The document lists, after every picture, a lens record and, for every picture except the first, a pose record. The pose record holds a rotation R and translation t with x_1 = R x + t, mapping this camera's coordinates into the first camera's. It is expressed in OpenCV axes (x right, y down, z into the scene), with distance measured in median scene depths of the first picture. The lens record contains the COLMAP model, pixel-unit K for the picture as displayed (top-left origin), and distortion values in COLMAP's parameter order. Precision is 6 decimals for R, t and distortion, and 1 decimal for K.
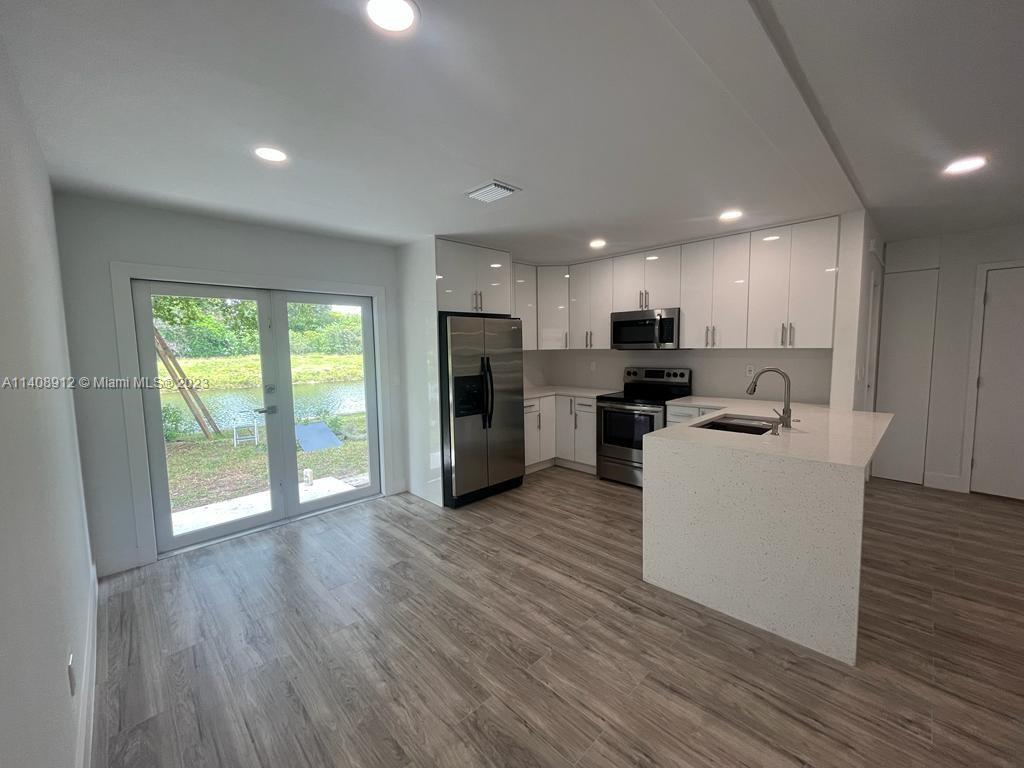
lens RADIAL K [[414.4, 0, 508.2], [0, 414.4, 382.6], [0, 0, 1]] dist [-0.003187, 0.000664]
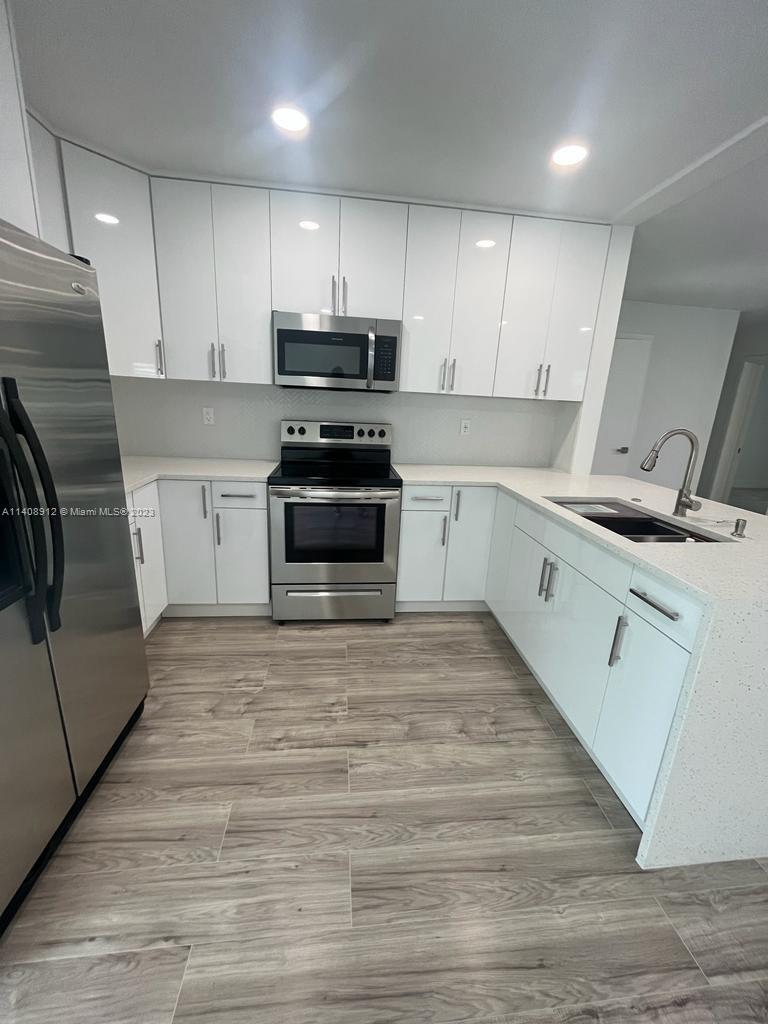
lens RADIAL K [[414.4, 0, 384.0], [0, 414.4, 509.9], [0, 0, 1]] dist [-0.003187, 0.000664]
pose [[0.612256, -0.158582, 0.774593, -0.110624], [0.012192, 0.981457, 0.191296, -0.025947], [-0.790566, -0.107678, 0.602836, 0.620448]]
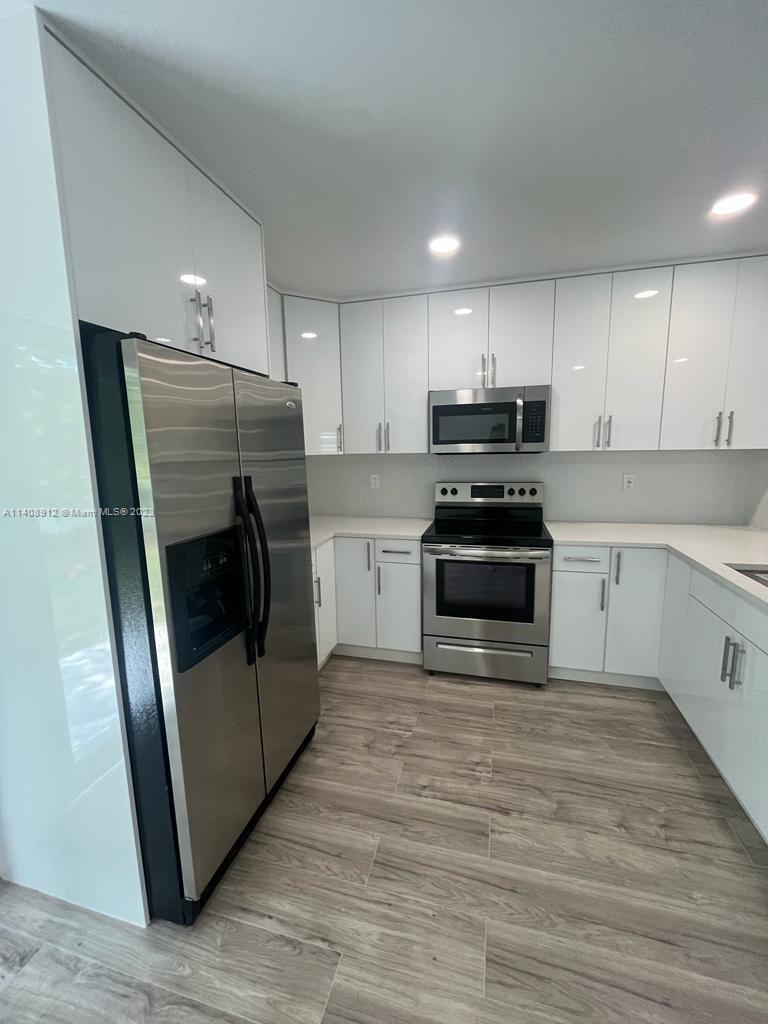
lens RADIAL K [[414.4, 0, 383.8], [0, 414.4, 509.2], [0, 0, 1]] dist [-0.003187, 0.000664]
pose [[0.860112, -0.075777, 0.504445, -0.126877], [0.050316, 0.996685, 0.063929, -0.046798], [-0.507618, -0.029604, 0.861074, 0.580451]]
